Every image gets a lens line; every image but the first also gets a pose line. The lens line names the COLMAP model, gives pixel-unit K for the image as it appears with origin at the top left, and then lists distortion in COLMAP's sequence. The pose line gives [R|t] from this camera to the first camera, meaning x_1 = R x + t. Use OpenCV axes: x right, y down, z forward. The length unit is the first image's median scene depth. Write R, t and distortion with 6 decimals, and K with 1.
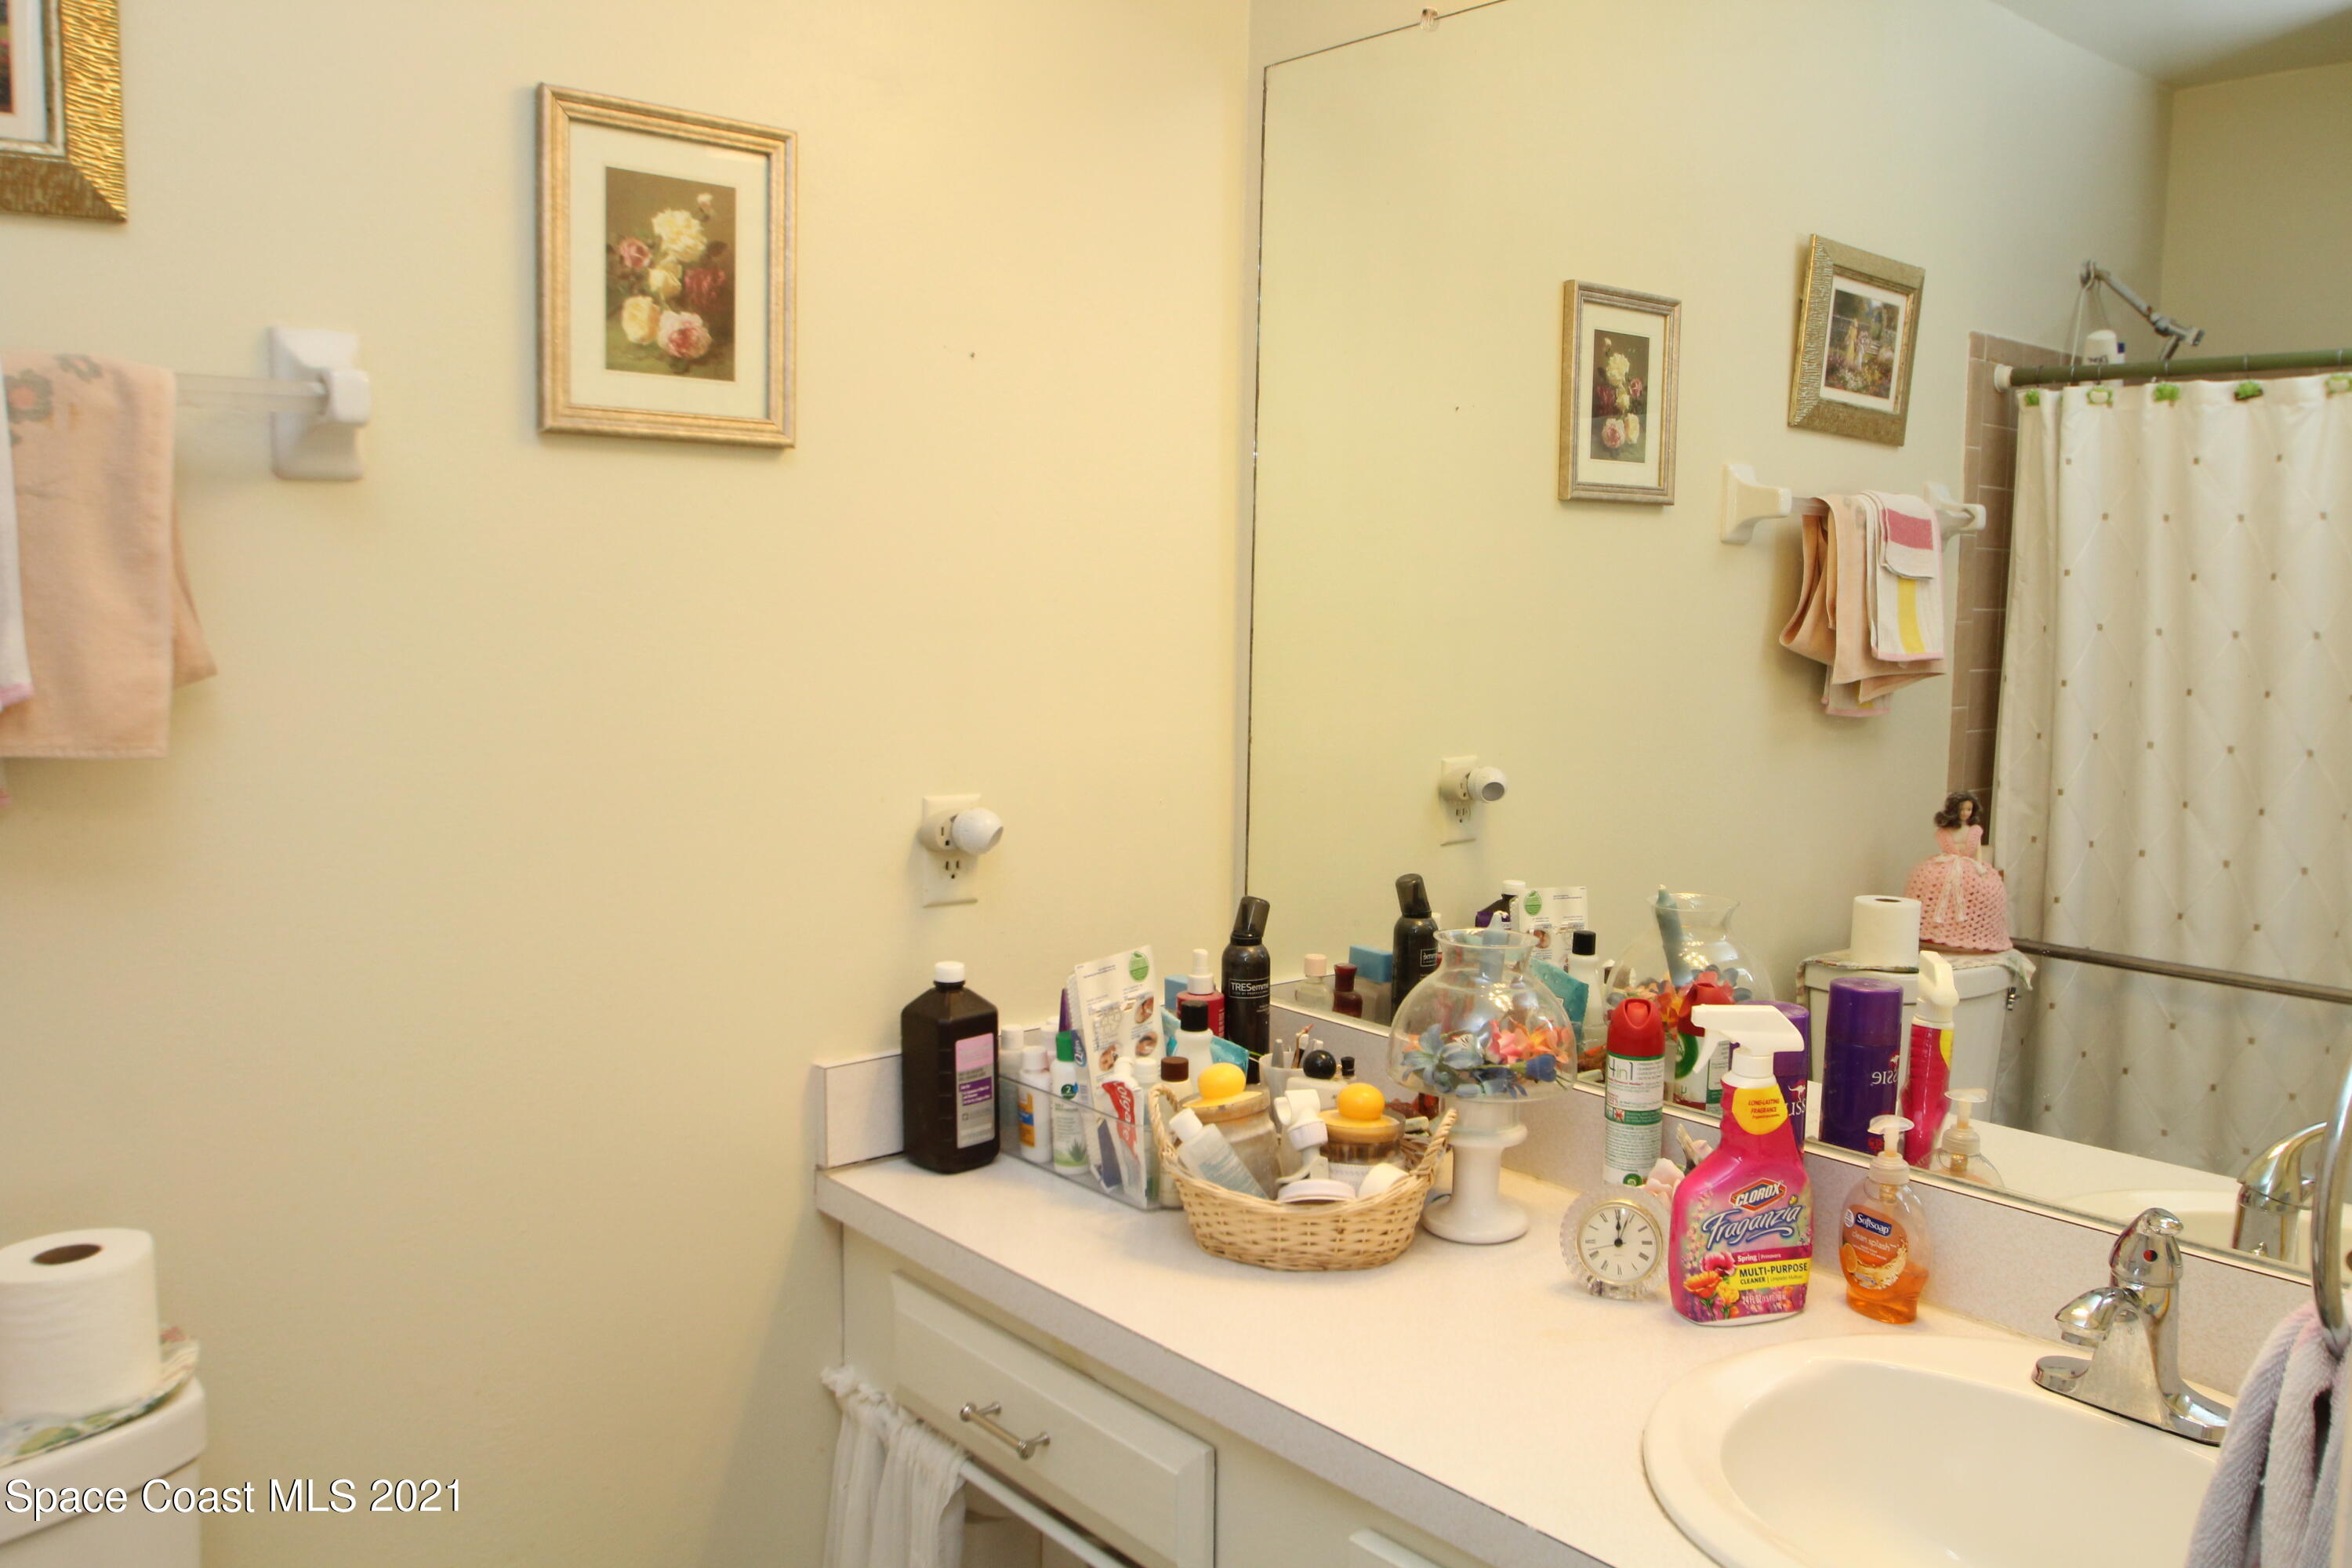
lens RADIAL K [[1867.0, 0, 1173.7], [0, 1867.0, 781.8], [0, 0, 1]] dist [-0.038519, 0.006447]
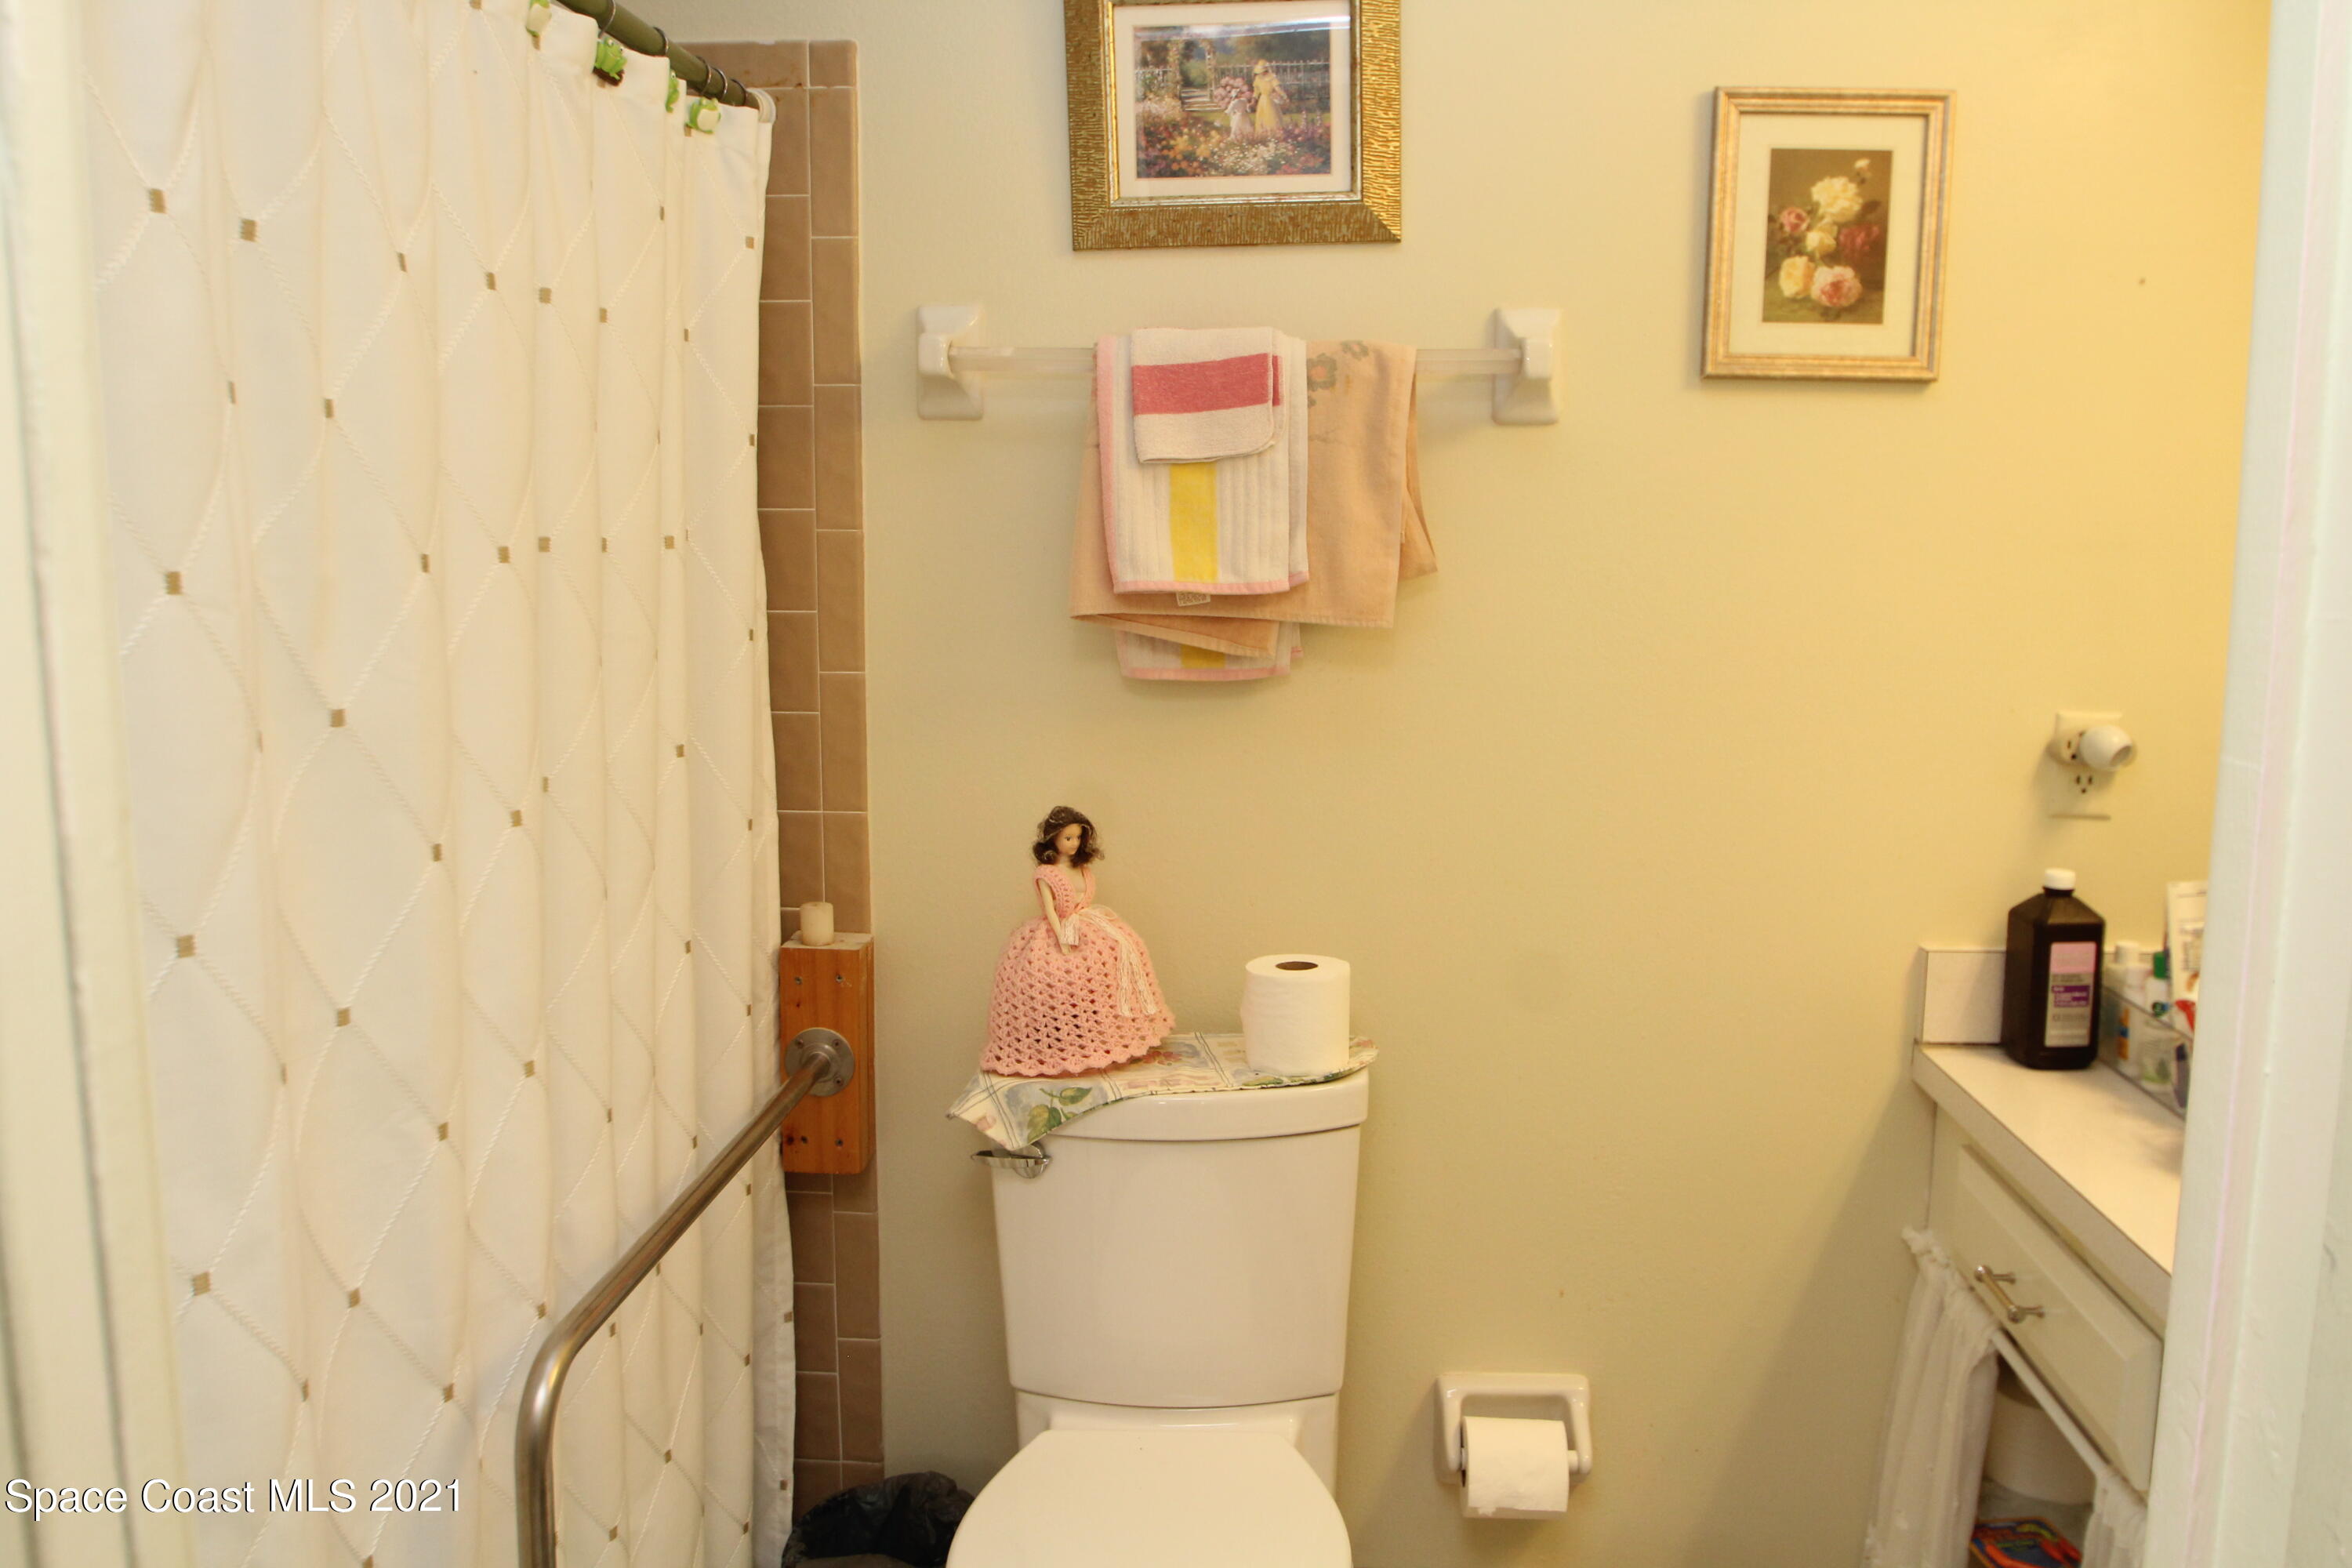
lens RADIAL K [[1867.0, 0, 1181.6], [0, 1867.0, 784.4], [0, 0, 1]] dist [-0.038519, 0.006447]
pose [[0.710506, 0.091931, -0.697660, 0.272742], [-0.074685, 0.995681, 0.055142, 0.031453], [0.699717, 0.012926, 0.714303, -0.091908]]
